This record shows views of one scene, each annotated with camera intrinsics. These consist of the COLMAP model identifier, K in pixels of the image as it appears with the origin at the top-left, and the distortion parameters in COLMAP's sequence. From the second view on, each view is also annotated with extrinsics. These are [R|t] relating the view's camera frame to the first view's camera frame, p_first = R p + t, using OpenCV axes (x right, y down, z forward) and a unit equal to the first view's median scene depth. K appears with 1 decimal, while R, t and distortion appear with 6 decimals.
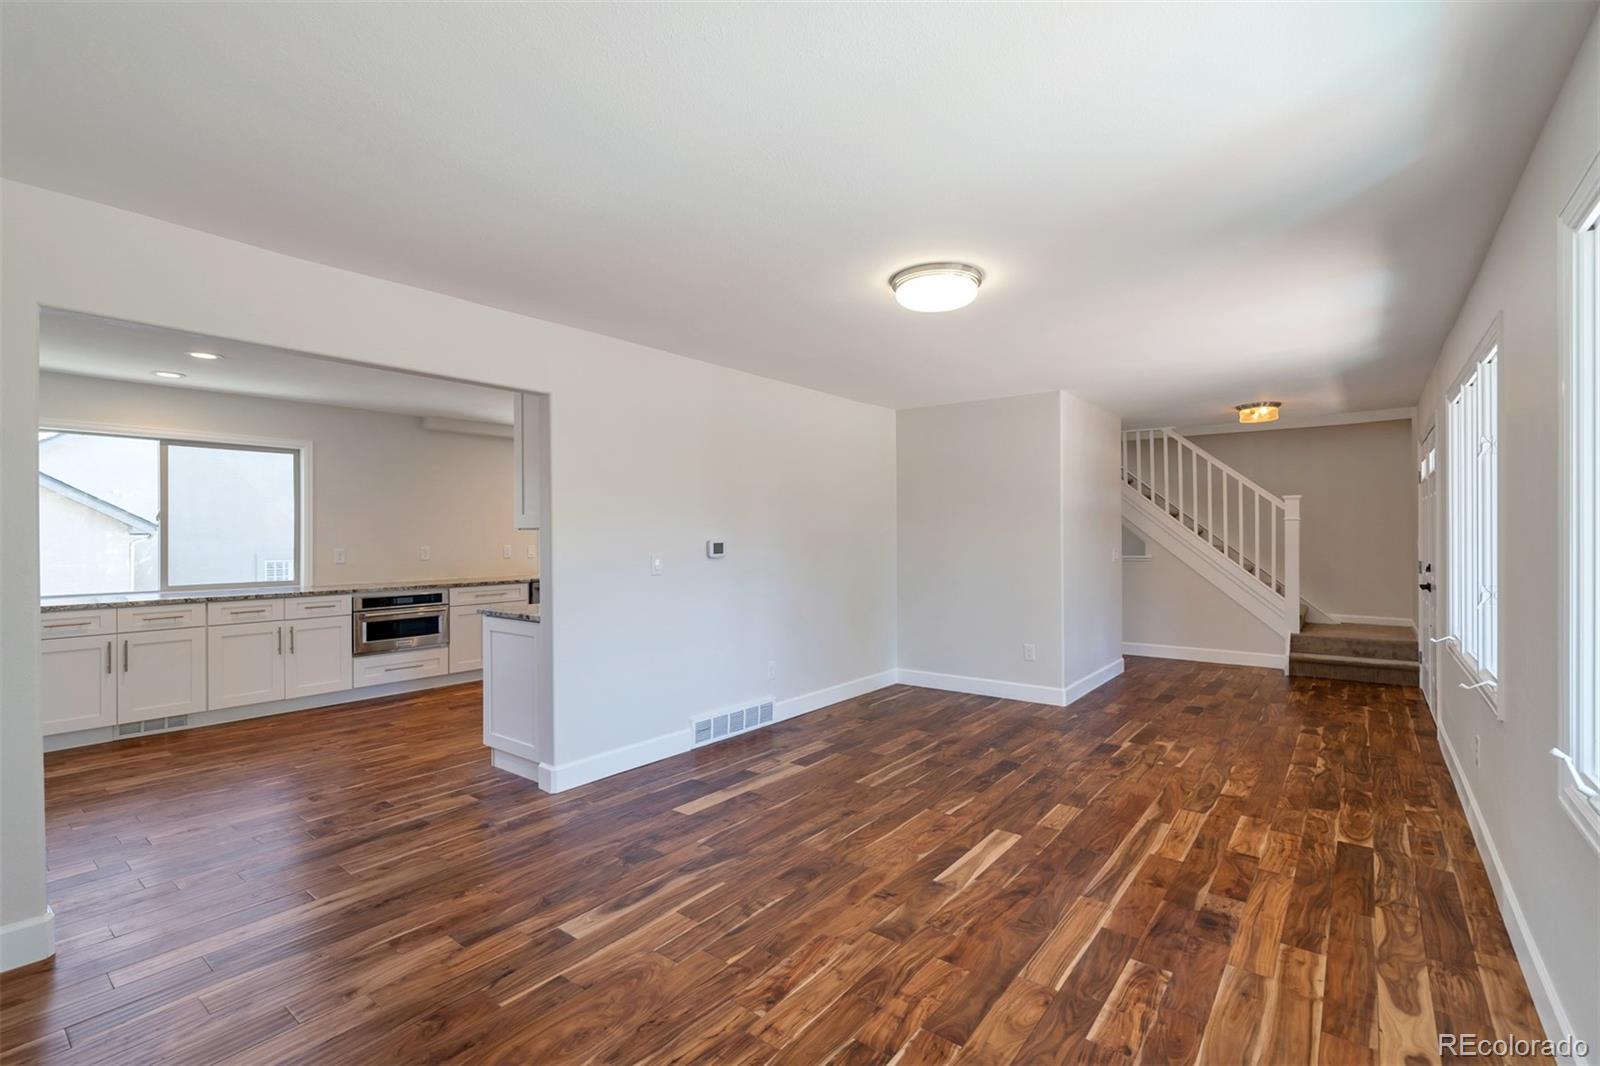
lens RADIAL K [[725.4, 0, 794.2], [0, 725.4, 535.7], [0, 0, 1]] dist [-0.011578, 0.000759]
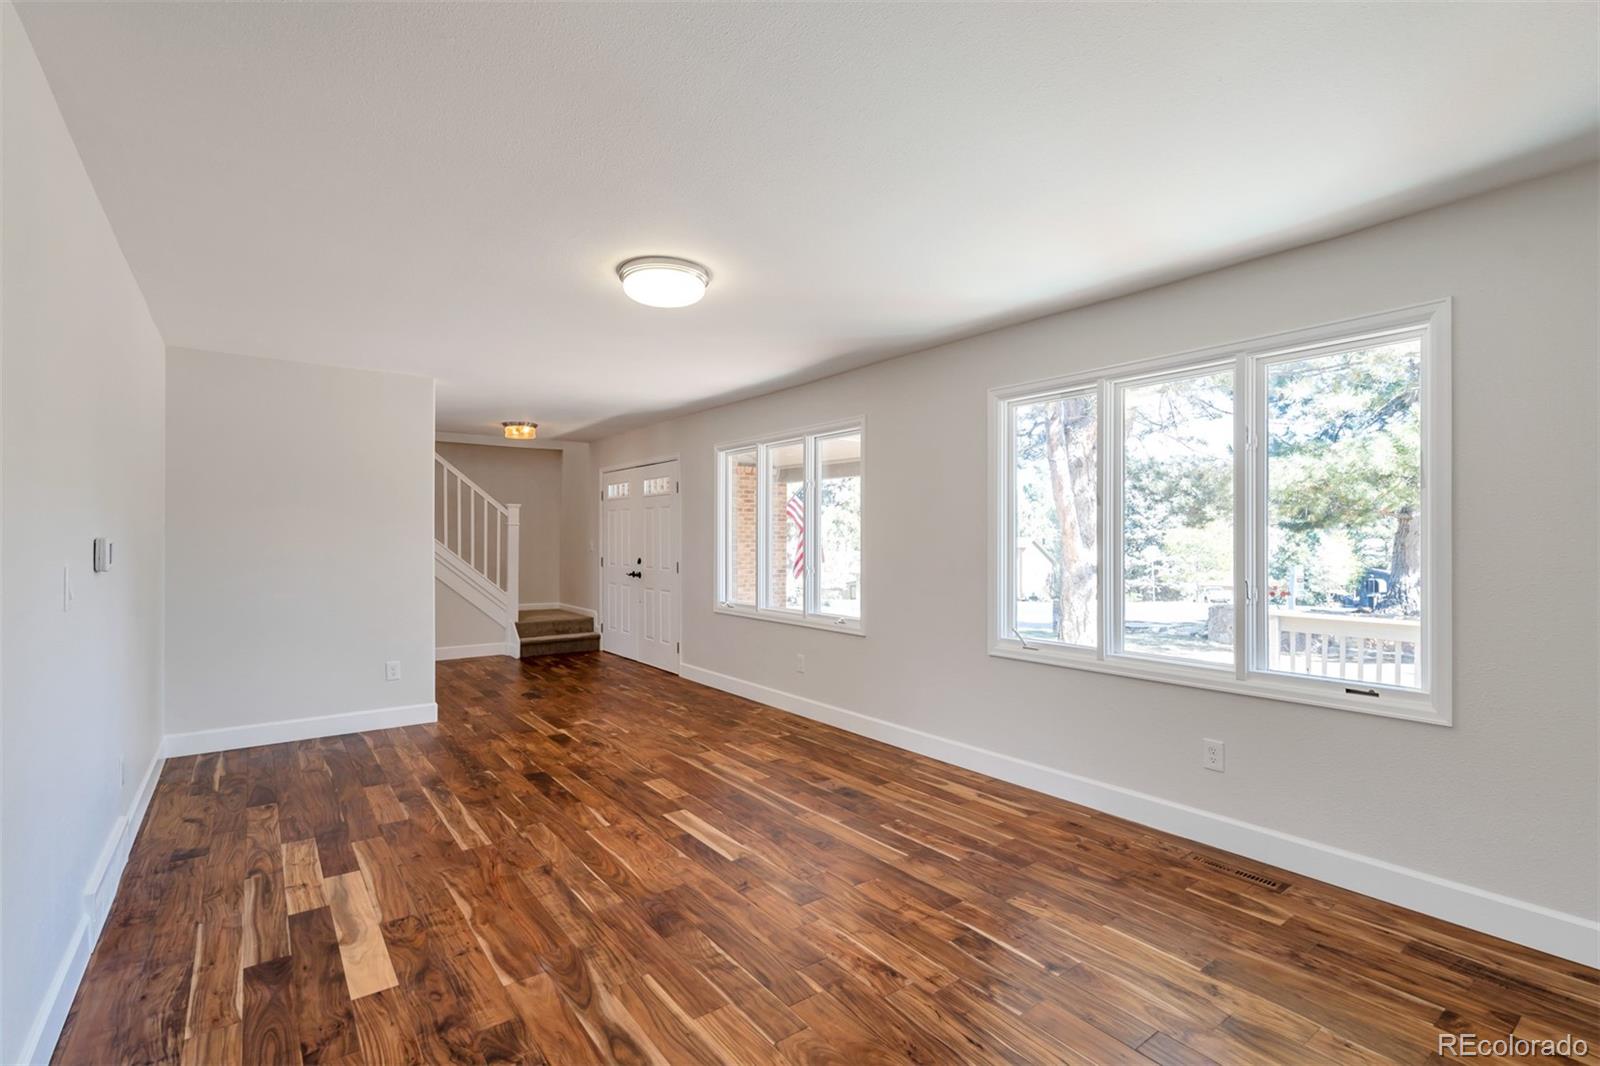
lens RADIAL K [[725.4, 0, 794.2], [0, 725.4, 535.7], [0, 0, 1]] dist [-0.011578, 0.000759]
pose [[0.259745, 0.008064, 0.965644, -0.656565], [0.000389, 0.999964, -0.008455, 0.011266], [-0.965677, 0.002572, 0.259732, 0.522413]]
